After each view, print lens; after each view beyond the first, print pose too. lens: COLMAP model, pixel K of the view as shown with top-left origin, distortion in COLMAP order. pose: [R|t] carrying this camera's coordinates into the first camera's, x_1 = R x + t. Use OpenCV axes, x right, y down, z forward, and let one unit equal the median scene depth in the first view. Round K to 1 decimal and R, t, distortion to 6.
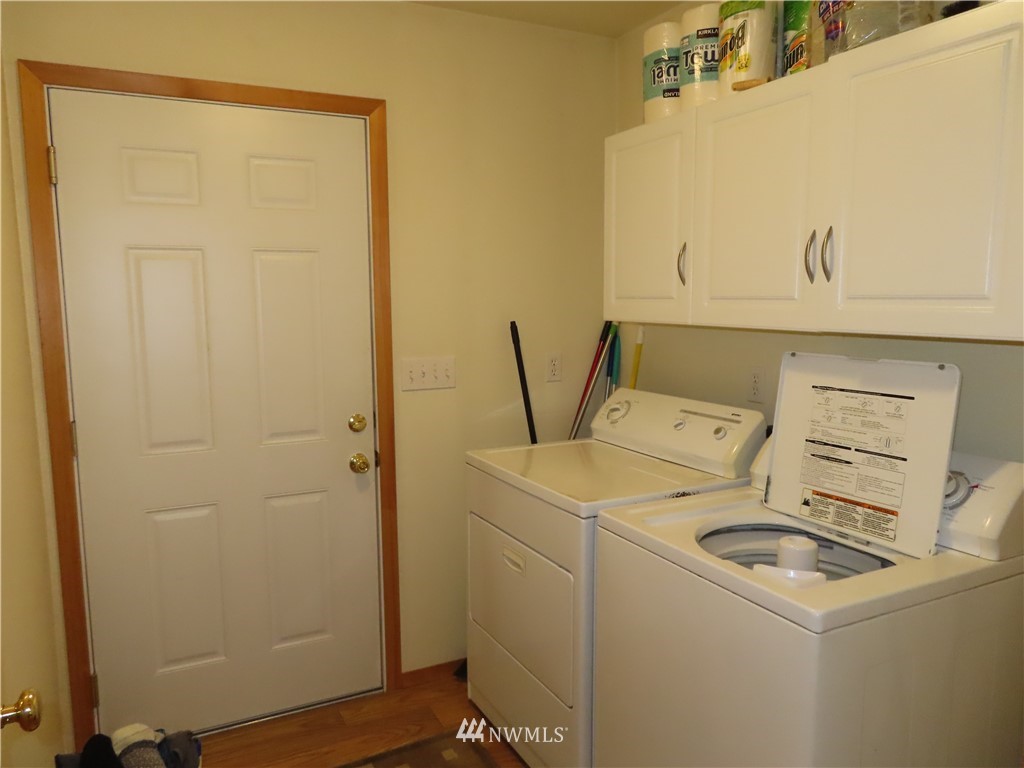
lens RADIAL K [[735.6, 0, 511.7], [0, 735.6, 385.4], [0, 0, 1]] dist [-0.011191, 0.010480]
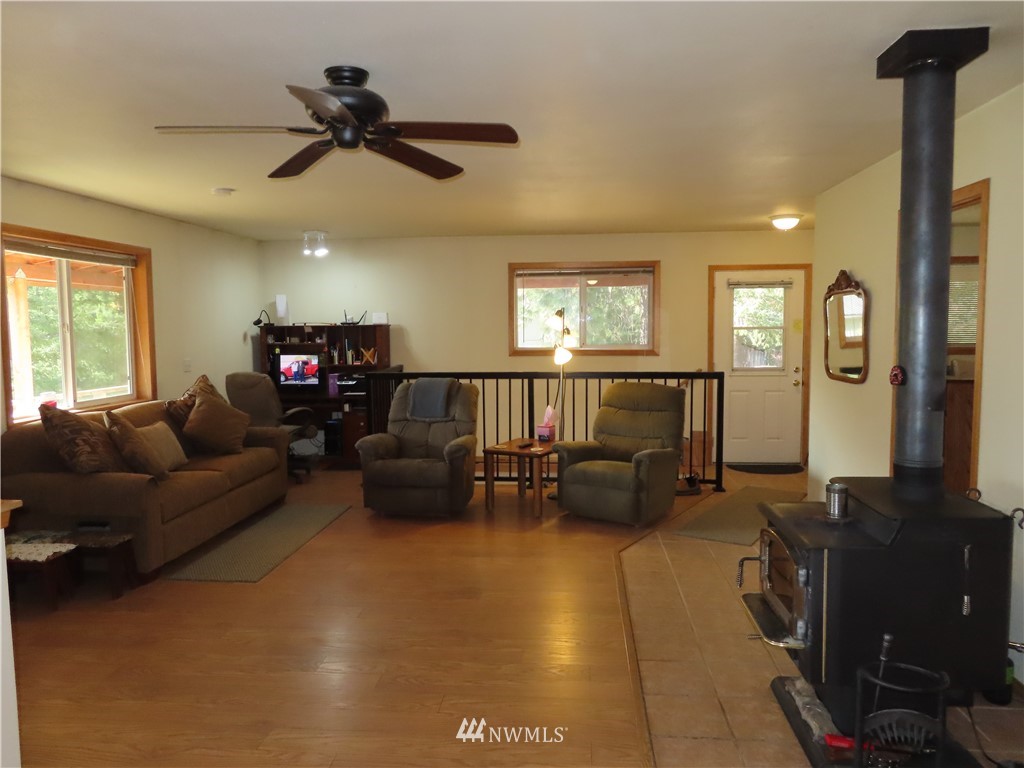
lens RADIAL K [[735.6, 0, 512.6], [0, 735.6, 383.5], [0, 0, 1]] dist [-0.011191, 0.010480]
pose [[0.848438, 0.041165, -0.527691, 0.463368], [-0.063013, 0.997736, -0.023481, 0.270025], [0.525530, 0.053174, 0.849112, -2.540901]]
